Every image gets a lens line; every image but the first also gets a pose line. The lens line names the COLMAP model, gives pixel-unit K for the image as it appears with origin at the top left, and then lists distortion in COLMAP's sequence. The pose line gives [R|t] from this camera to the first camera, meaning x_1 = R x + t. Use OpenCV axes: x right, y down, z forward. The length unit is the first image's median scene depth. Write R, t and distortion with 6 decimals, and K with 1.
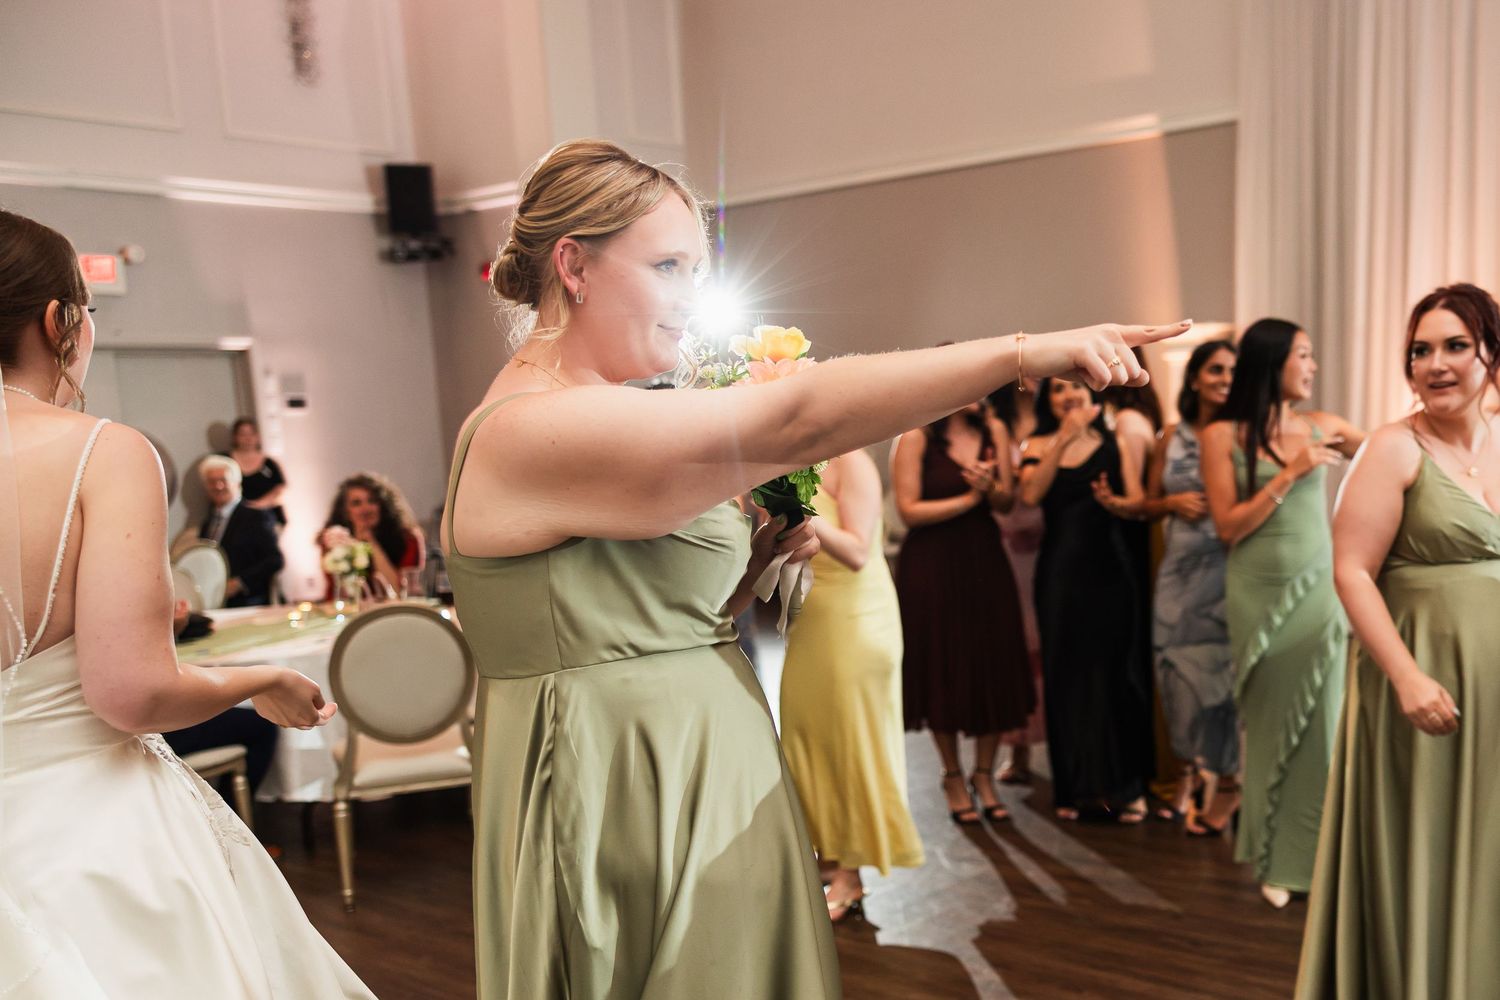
lens RADIAL K [[1934.2, 0, 831.2], [0, 1934.2, 509.8], [0, 0, 1]] dist [0.062274, 0.000000]
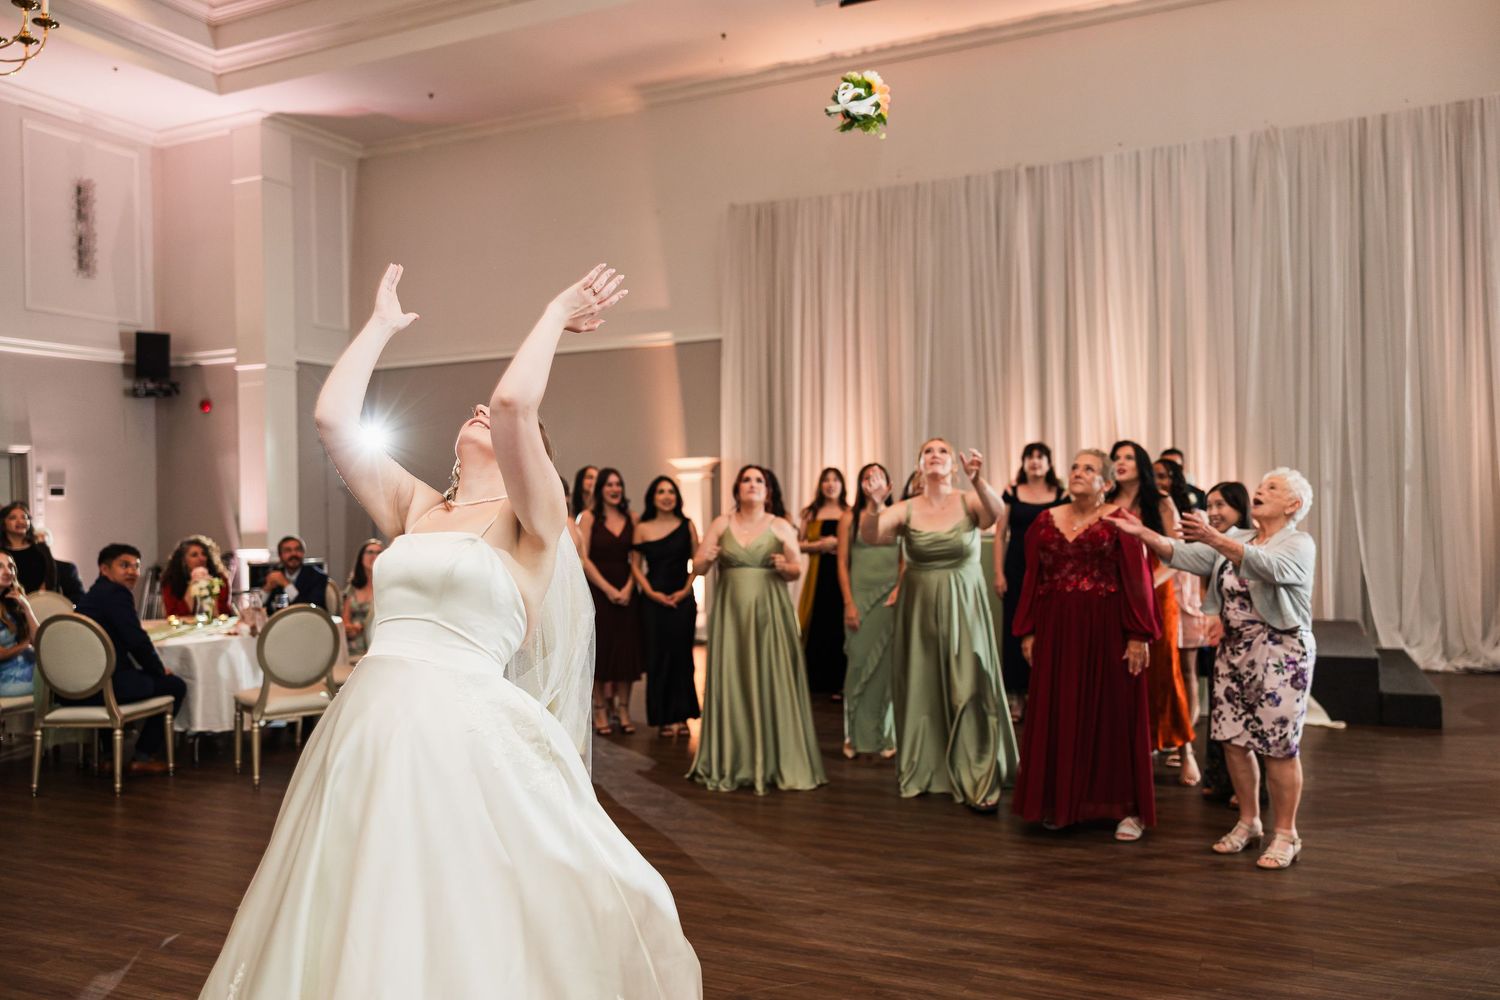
lens RADIAL K [[1220.6, 0, 749.0], [0, 1220.6, 493.2], [0, 0, 1]] dist [0.009910, -0.015662]
pose [[0.968622, 0.021451, 0.247612, -0.005559], [-0.005982, 0.997992, -0.063057, 0.000721], [-0.248467, 0.059597, 0.966805, -0.008626]]
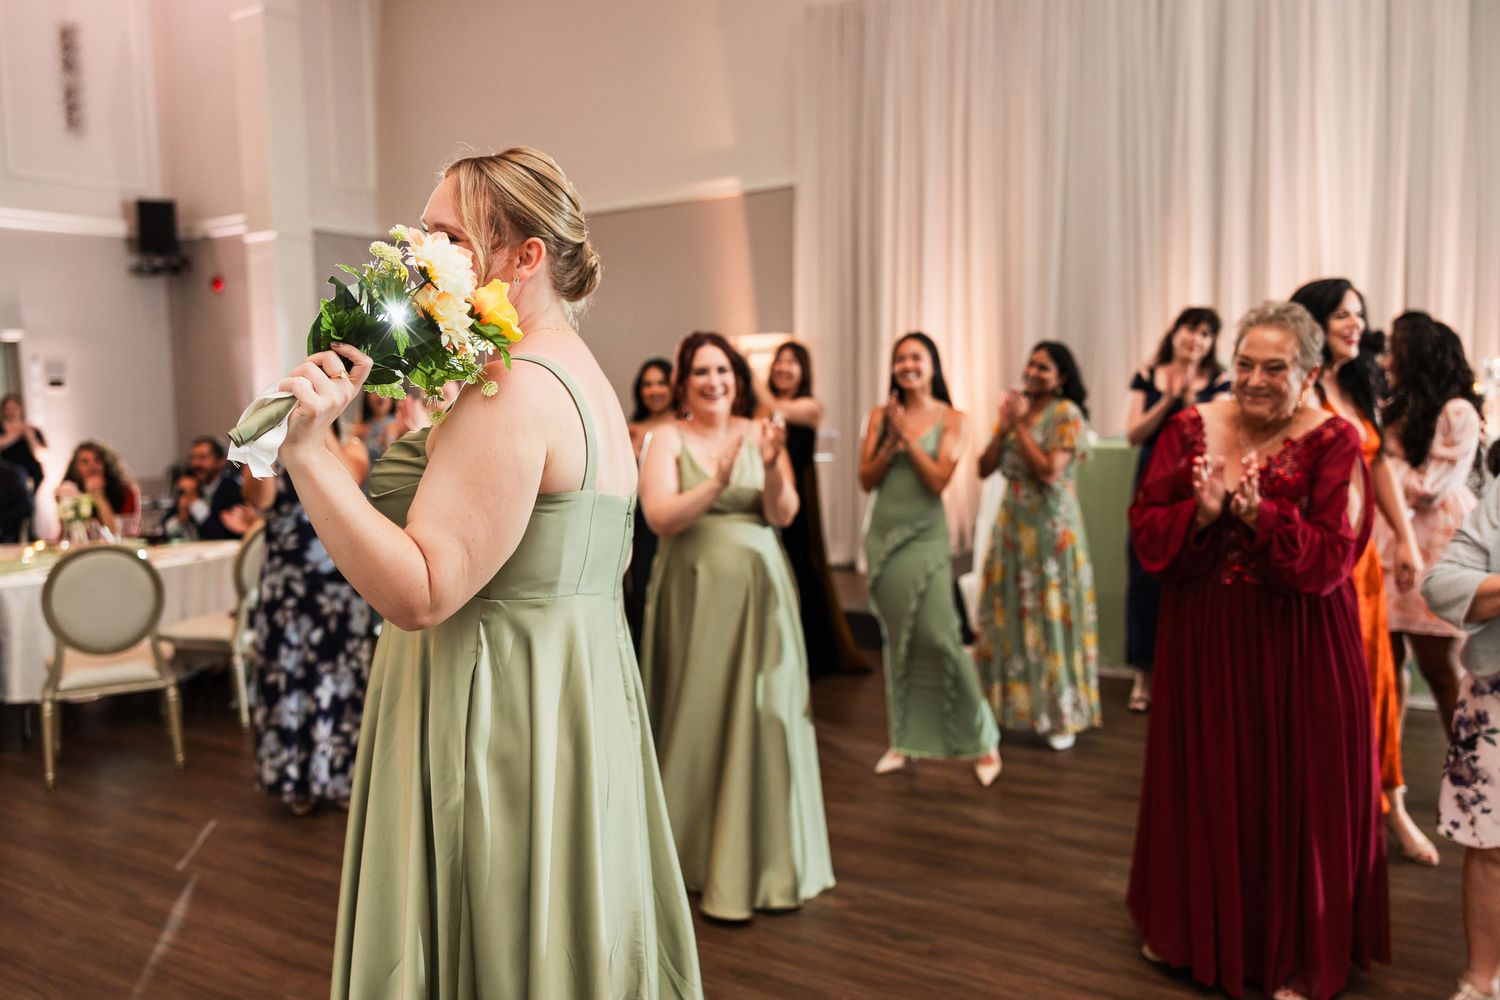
lens RADIAL K [[1220.6, 0, 746.1], [0, 1220.6, 509.0], [0, 0, 1]] dist [0.009910, -0.015662]
pose [[0.996385, 0.002863, 0.084907, 0.119551], [-0.007160, 0.998706, 0.050343, -0.016932], [-0.084653, -0.050769, 0.995116, 0.158745]]
